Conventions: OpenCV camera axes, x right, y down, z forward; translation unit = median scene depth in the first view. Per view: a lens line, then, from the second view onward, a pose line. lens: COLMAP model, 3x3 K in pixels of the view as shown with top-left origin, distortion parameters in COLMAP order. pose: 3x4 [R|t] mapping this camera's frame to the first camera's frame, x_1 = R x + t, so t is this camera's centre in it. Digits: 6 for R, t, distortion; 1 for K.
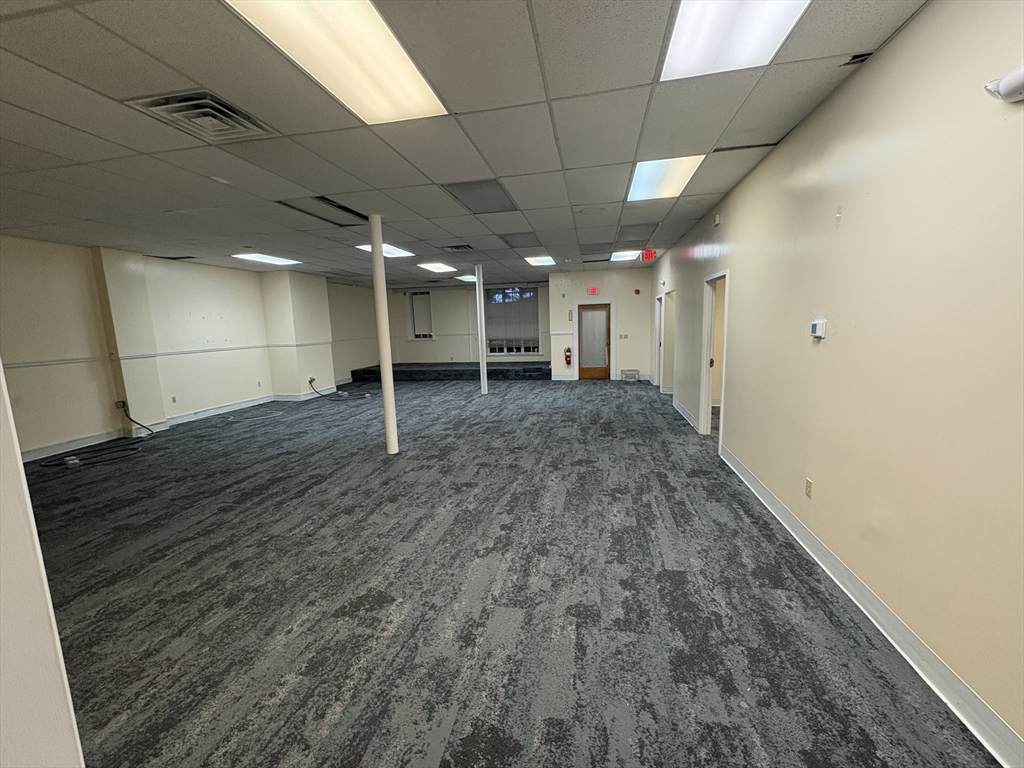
lens RADIAL K [[406.4, 0, 510.2], [0, 406.4, 383.8], [0, 0, 1]] dist [-0.001324, 0.000103]
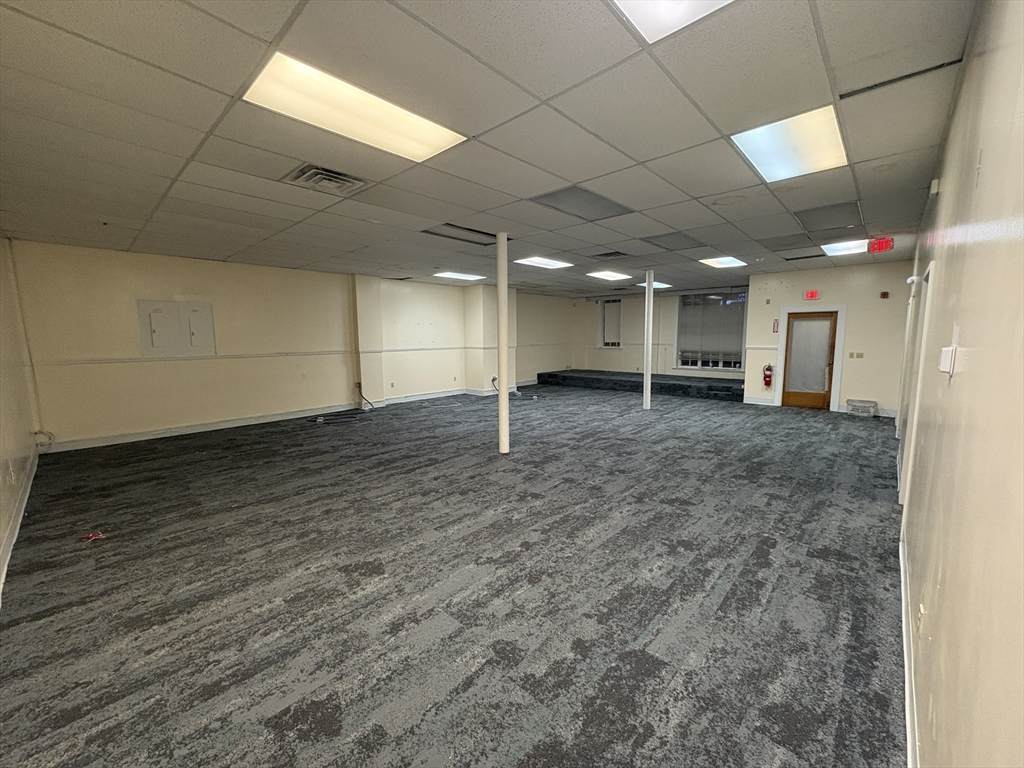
lens RADIAL K [[406.4, 0, 515.1], [0, 406.4, 383.9], [0, 0, 1]] dist [-0.001324, 0.000103]
pose [[0.853729, 0.087954, -0.513236, 0.351606], [-0.096108, 0.995313, 0.010700, -0.030955], [0.511771, 0.040191, 0.858181, 0.111640]]
